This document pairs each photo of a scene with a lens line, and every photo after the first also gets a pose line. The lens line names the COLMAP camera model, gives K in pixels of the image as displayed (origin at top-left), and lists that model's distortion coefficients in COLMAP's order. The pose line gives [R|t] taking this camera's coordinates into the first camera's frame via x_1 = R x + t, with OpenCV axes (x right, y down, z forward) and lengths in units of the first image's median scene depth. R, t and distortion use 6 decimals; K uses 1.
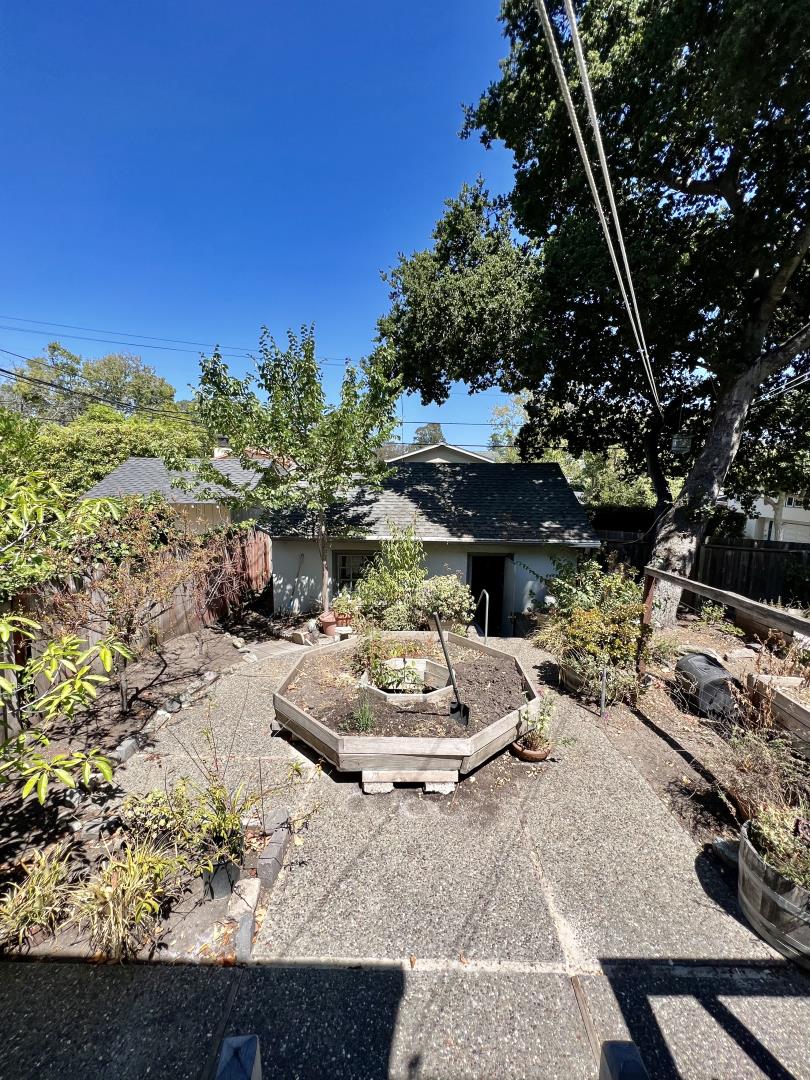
lens RADIAL K [[433.6, 0, 404.2], [0, 433.6, 542.3], [0, 0, 1]] dist [-0.000282, -0.000033]
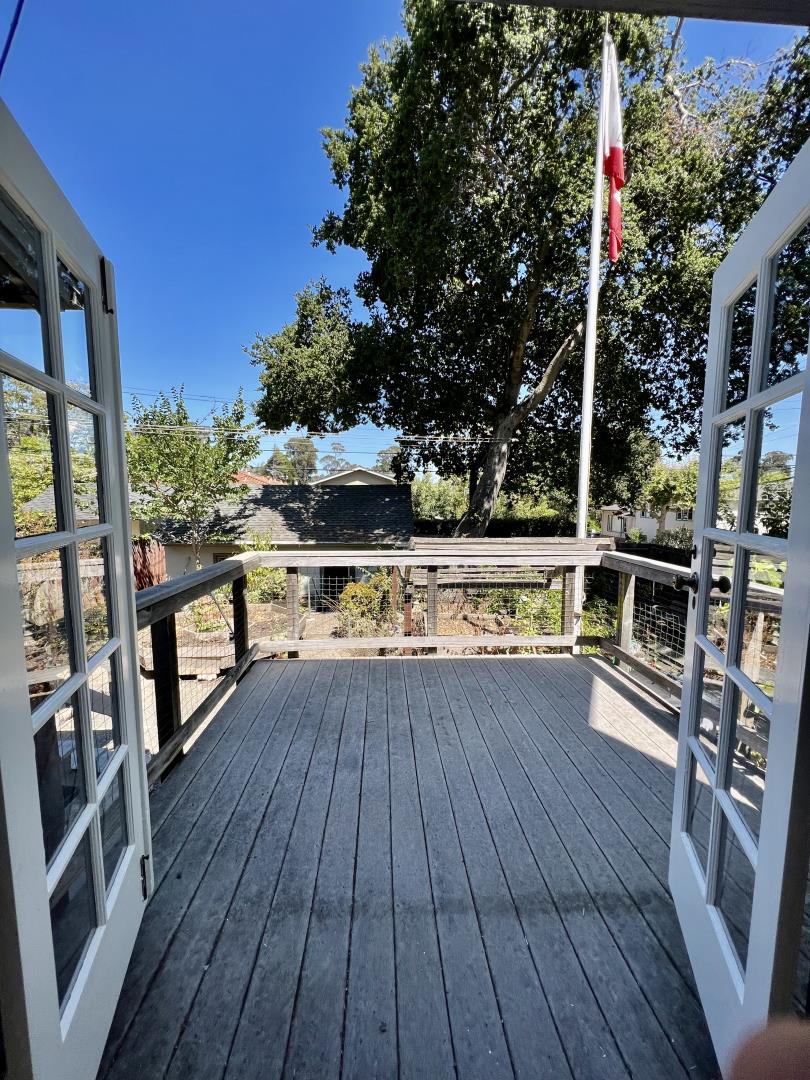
lens RADIAL K [[433.6, 0, 407.1], [0, 433.6, 544.5], [0, 0, 1]] dist [-0.000282, -0.000033]
pose [[0.997347, -0.017462, 0.070662, 0.284325], [0.020572, 0.998841, -0.043523, 0.052574], [-0.069820, 0.044861, 0.996550, -0.287342]]
